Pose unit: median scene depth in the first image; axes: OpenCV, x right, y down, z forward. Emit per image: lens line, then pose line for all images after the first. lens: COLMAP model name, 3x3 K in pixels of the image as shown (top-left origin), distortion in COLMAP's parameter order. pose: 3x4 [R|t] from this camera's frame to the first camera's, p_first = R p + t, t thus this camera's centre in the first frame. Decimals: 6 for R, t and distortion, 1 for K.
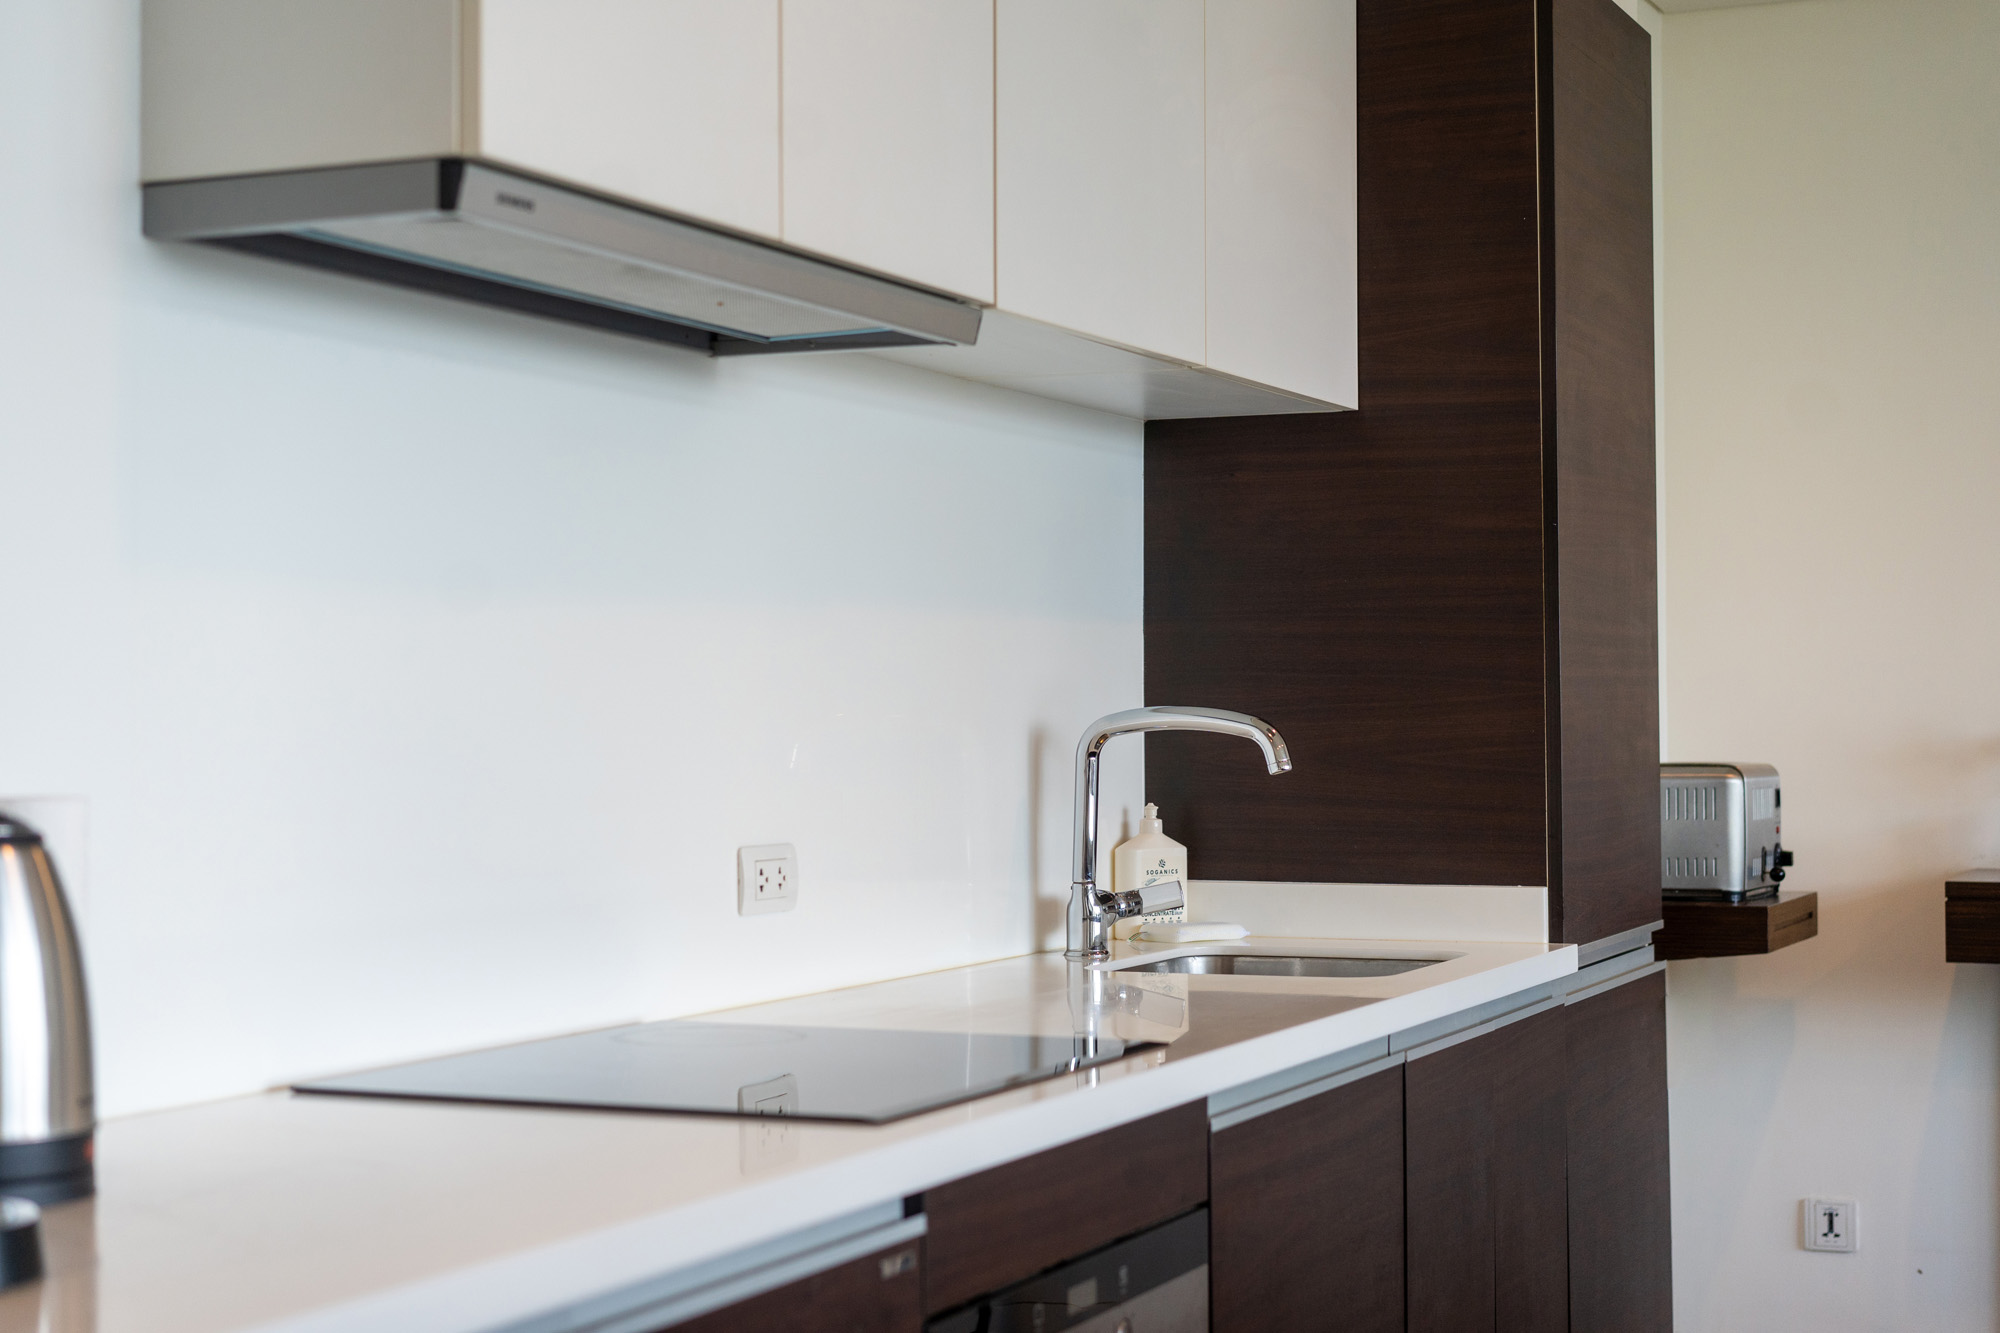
lens RADIAL K [[3087.7, 0, 1000.0], [0, 3087.7, 666.5], [0, 0, 1]] dist [-0.021781, -0.037532]
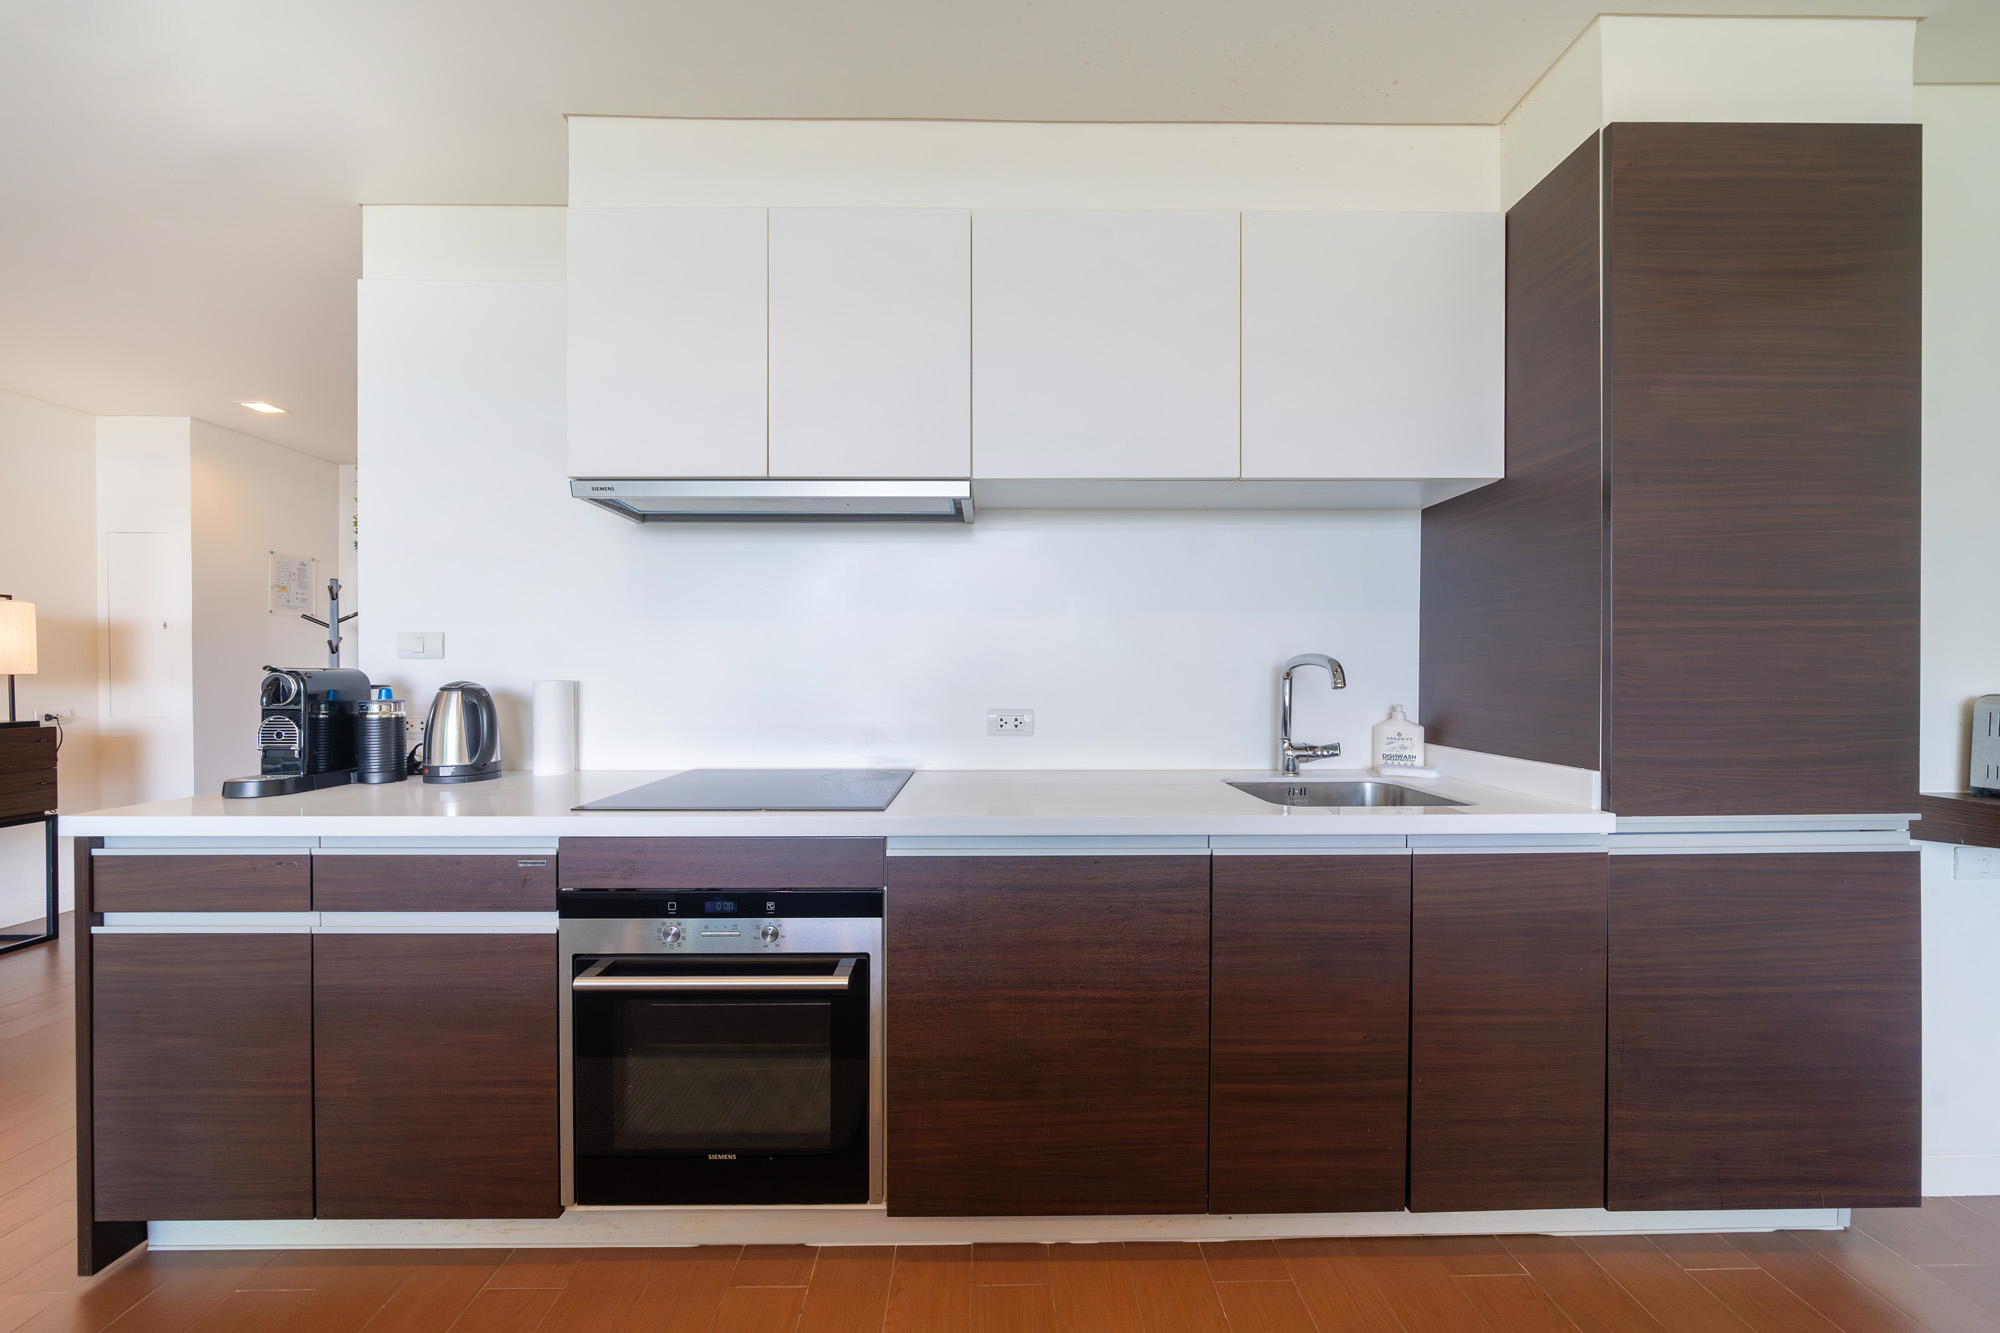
lens RADIAL K [[689.7, 0, 1000.1], [0, 689.7, 680.5], [0, 0, 1]] dist [-0.006536, -0.000118]
pose [[0.416623, 0.012173, -0.908998, 0.354292], [0.013883, 0.999709, 0.019750, 0.017685], [0.908973, -0.020848, 0.416333, 0.601692]]
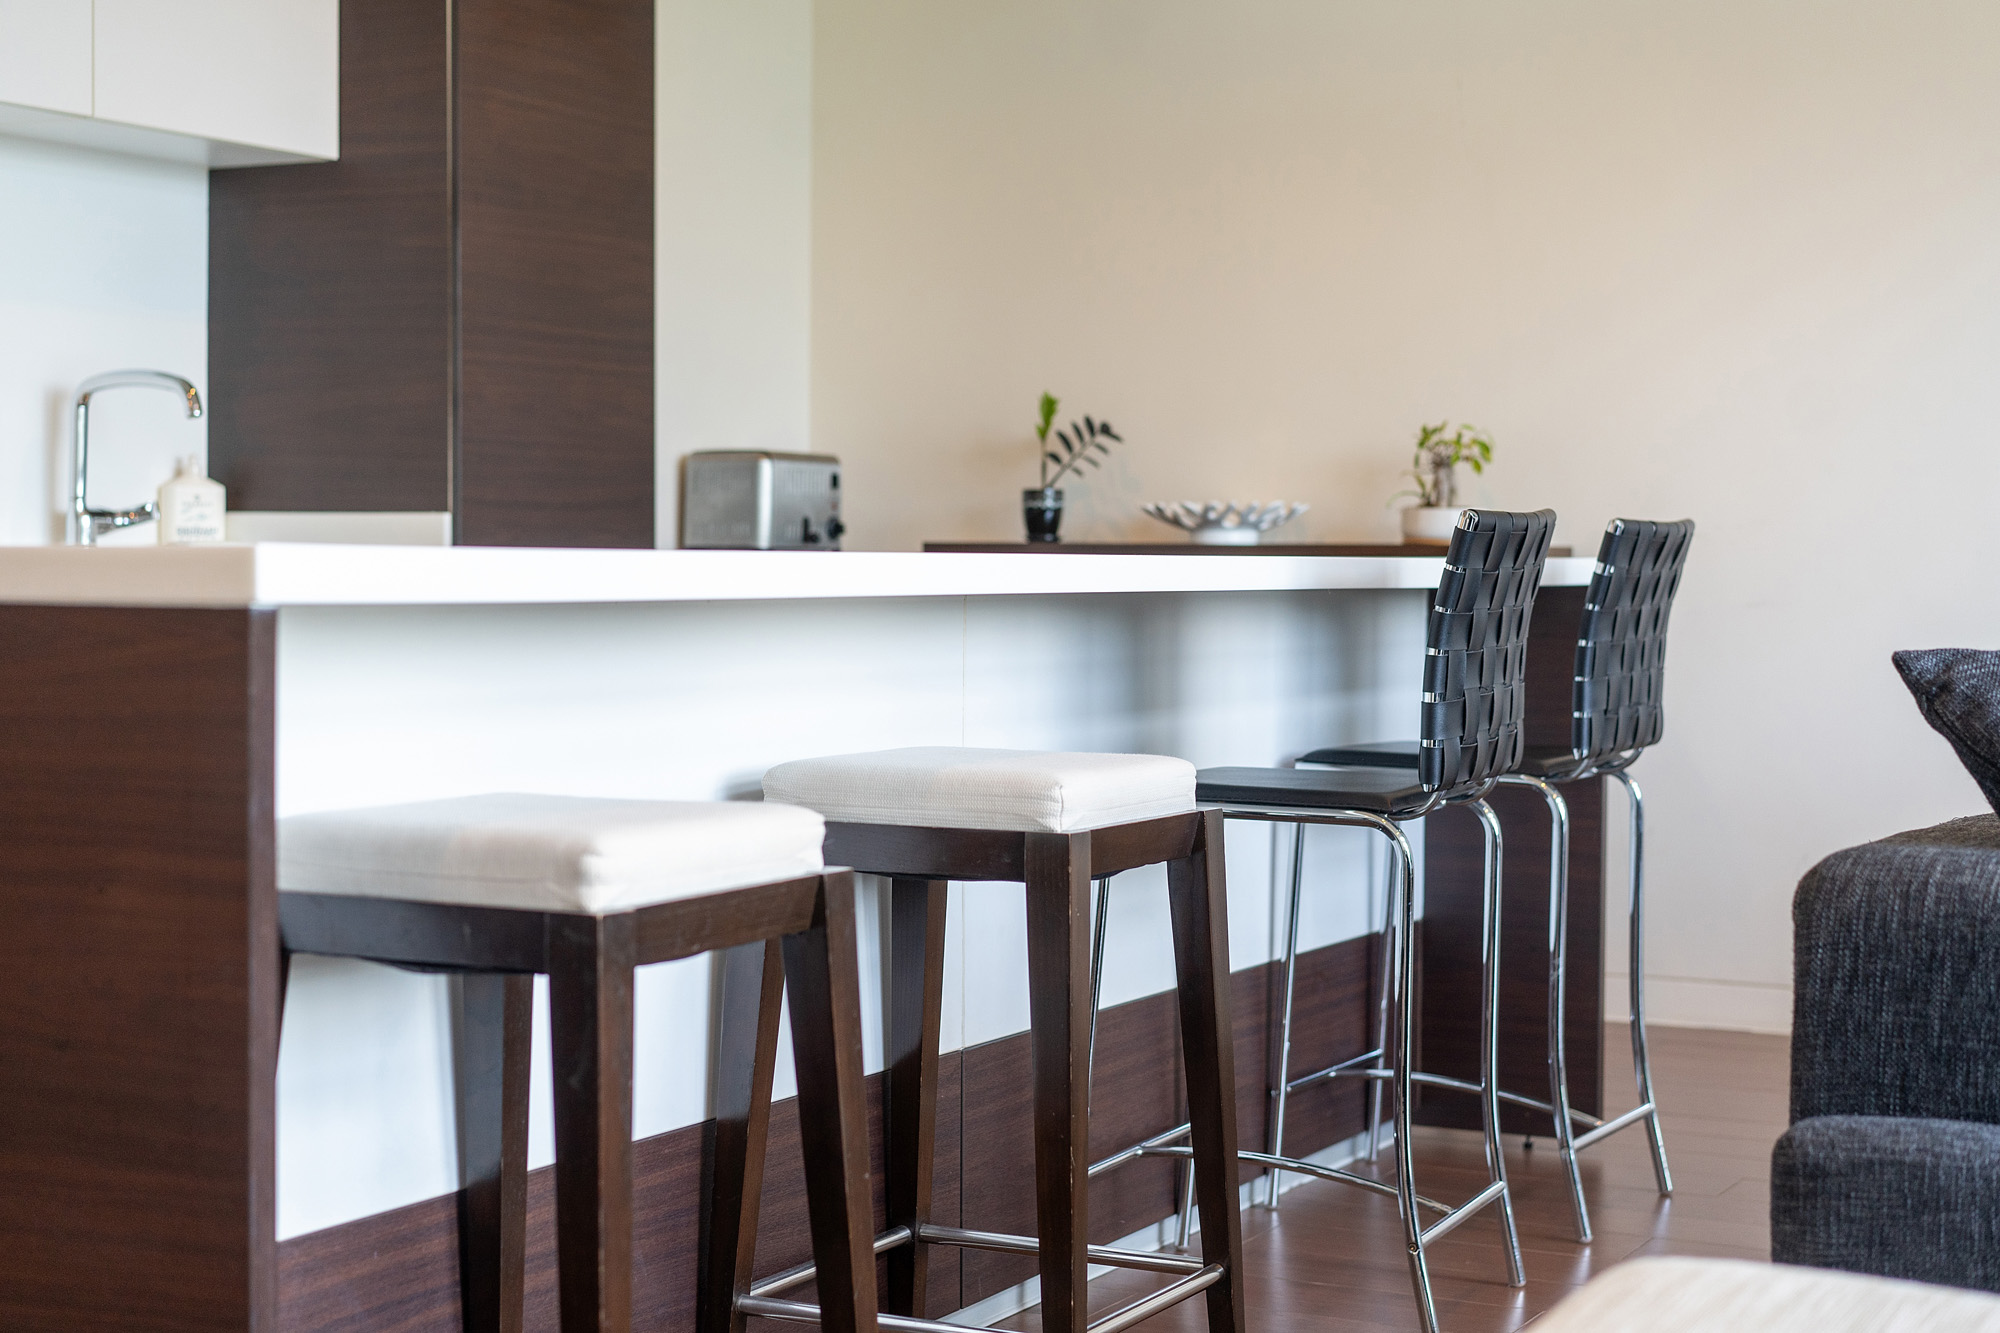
lens RADIAL K [[3087.7, 0, 1000.0], [0, 3087.7, 666.5], [0, 0, 1]] dist [-0.021781, -0.037532]
pose [[0.997374, 0.014583, -0.070936, 0.512185], [-0.011085, 0.998715, 0.049460, 0.068719], [0.071566, -0.048544, 0.996254, -0.328797]]
